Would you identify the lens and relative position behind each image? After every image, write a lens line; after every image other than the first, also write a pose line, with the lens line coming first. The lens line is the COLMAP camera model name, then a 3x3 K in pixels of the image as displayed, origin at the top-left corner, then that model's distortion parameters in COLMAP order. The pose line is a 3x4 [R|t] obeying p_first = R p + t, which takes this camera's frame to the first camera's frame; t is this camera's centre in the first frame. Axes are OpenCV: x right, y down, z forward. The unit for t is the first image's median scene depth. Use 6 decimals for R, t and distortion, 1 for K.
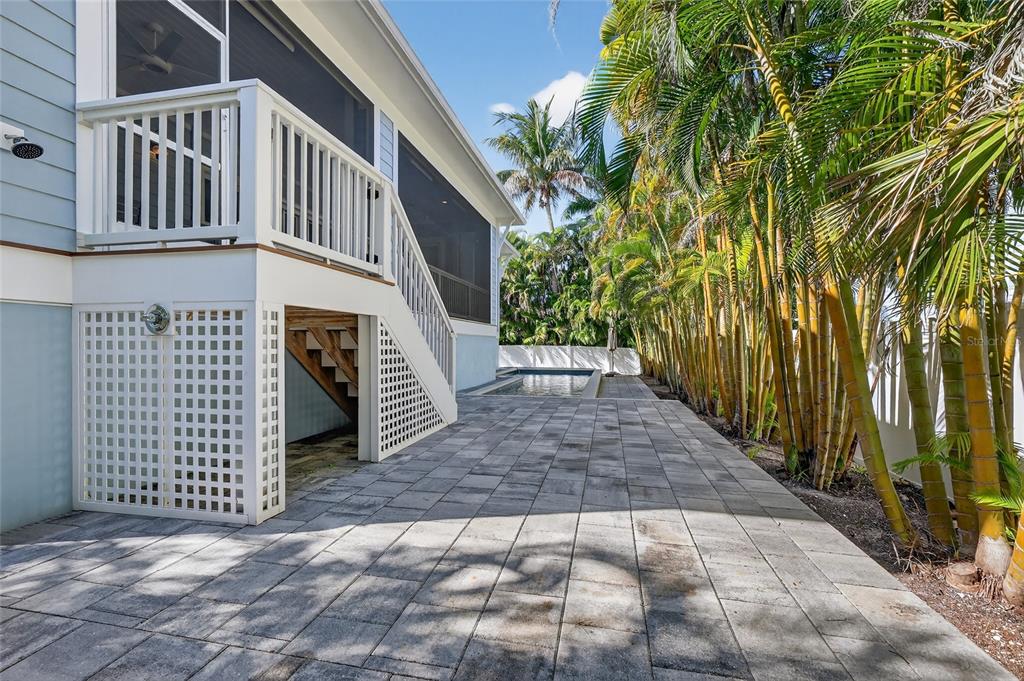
lens RADIAL K [[450.8, 0, 514.4], [0, 450.8, 340.8], [0, 0, 1]] dist [0.003482, 0.000297]
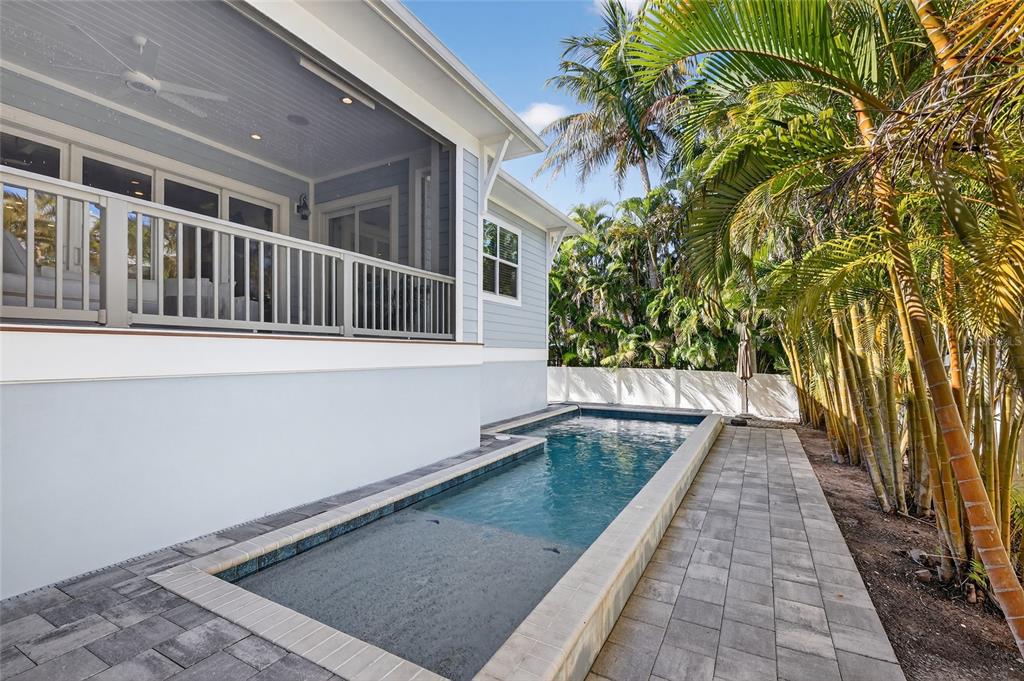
lens RADIAL K [[450.8, 0, 509.6], [0, 450.8, 349.5], [0, 0, 1]] dist [0.003482, 0.000297]
pose [[0.953893, -0.003303, -0.300128, 0.093728], [0.003325, 0.999994, -0.000436, -0.017748], [0.300128, -0.000582, 0.953899, 0.316294]]
